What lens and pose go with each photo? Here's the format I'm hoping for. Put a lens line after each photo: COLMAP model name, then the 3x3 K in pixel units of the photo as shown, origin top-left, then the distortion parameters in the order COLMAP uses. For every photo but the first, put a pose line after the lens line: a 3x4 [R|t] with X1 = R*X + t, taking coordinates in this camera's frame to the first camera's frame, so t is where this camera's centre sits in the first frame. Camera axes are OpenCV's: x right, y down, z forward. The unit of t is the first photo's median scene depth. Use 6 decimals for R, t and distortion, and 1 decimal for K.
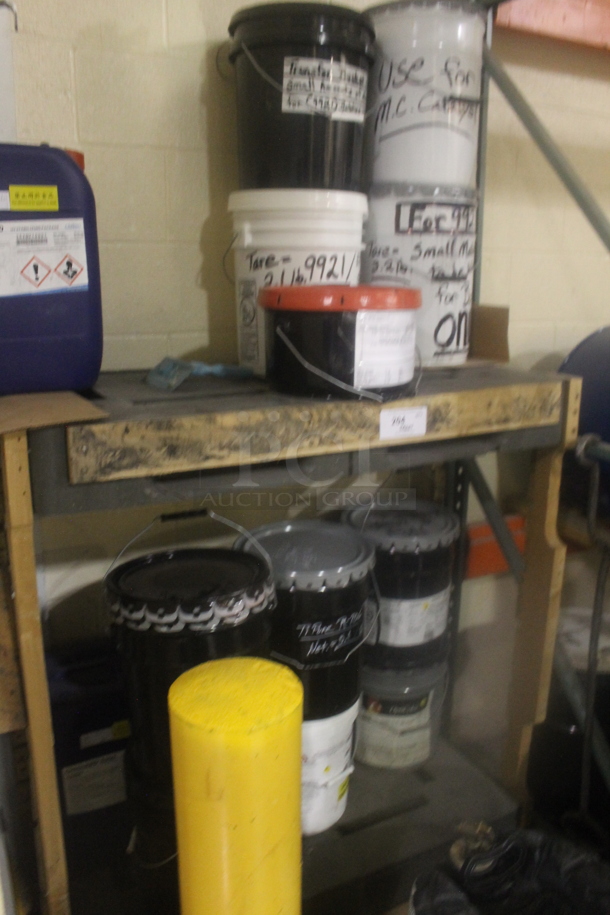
lens RADIAL K [[790.7, 0, 305.0], [0, 790.7, 457.5], [0, 0, 1]] dist [-0.168899, 0.145537]
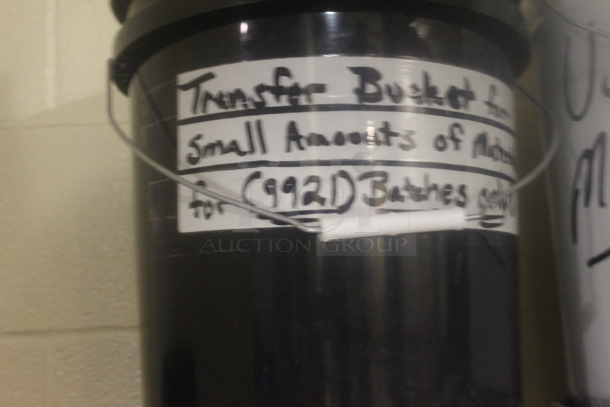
lens RADIAL K [[797.1, 0, 305.0], [0, 797.1, 203.5], [0, 0, 1]] dist [-0.074316, -0.017824]
pose [[0.885705, -0.128885, -0.445999, 0.152463], [-0.055254, 0.924596, -0.376920, -0.334709], [0.460948, 0.358483, 0.811798, 0.736847]]
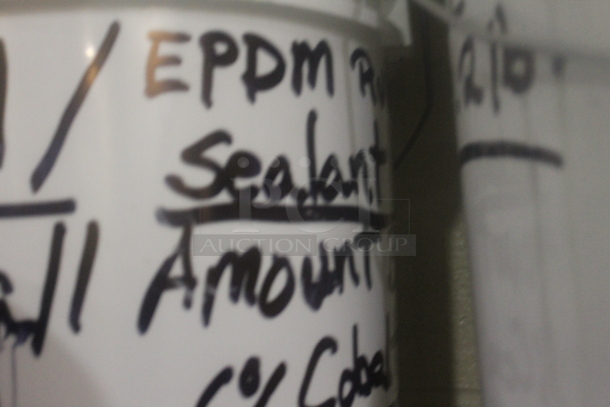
lens RADIAL K [[797.1, 0, 305.0], [0, 797.1, 203.5], [0, 0, 1]] dist [-0.074316, -0.017824]
pose [[0.595857, -0.095147, -0.797434, 0.237067], [-0.134947, 0.966976, -0.216211, -0.201639], [0.791671, 0.236443, 0.563340, 0.993481]]
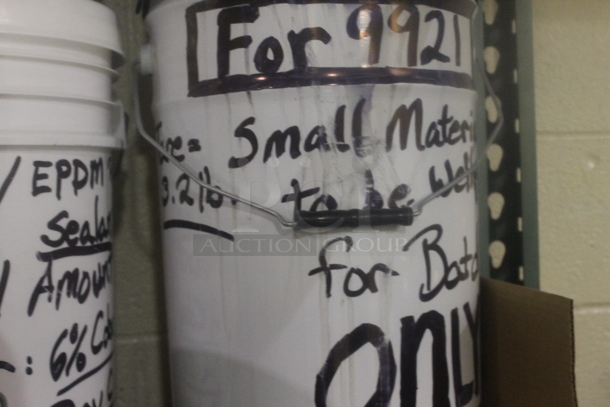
lens RADIAL K [[797.1, 0, 305.0], [0, 797.1, 203.5], [0, 0, 1]] dist [-0.074316, -0.017824]
pose [[0.952677, -0.032895, -0.302199, 0.295619], [-0.031147, 0.978333, -0.204684, -0.187673], [0.302384, 0.204410, 0.931011, 0.768262]]
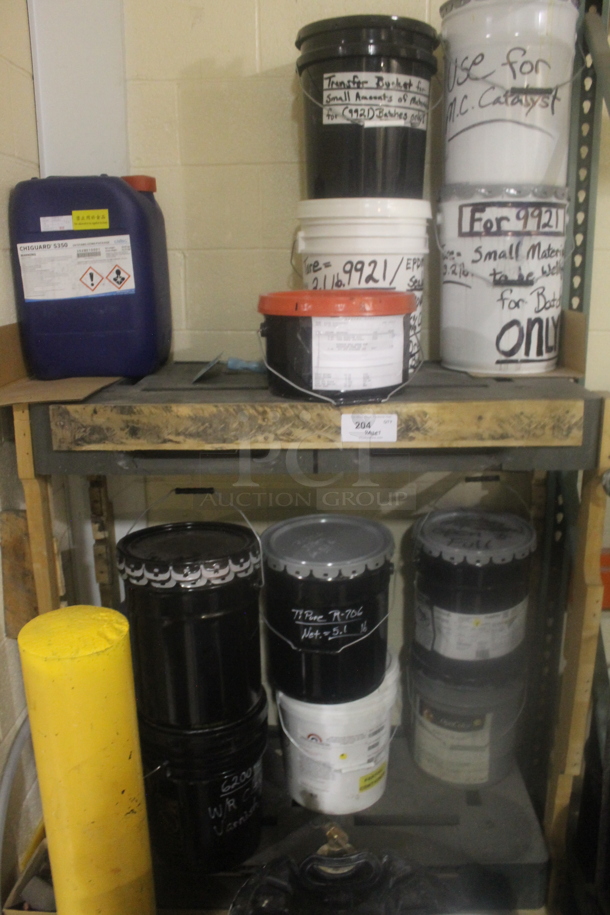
lens RADIAL K [[790.7, 0, 305.0], [0, 790.7, 457.5], [0, 0, 1]] dist [-0.168899, 0.145537]
pose [[0.869505, 0.109452, -0.481644, 0.492073], [-0.103212, 0.993874, 0.039527, -0.034249], [0.483020, 0.015343, 0.875475, 0.066918]]
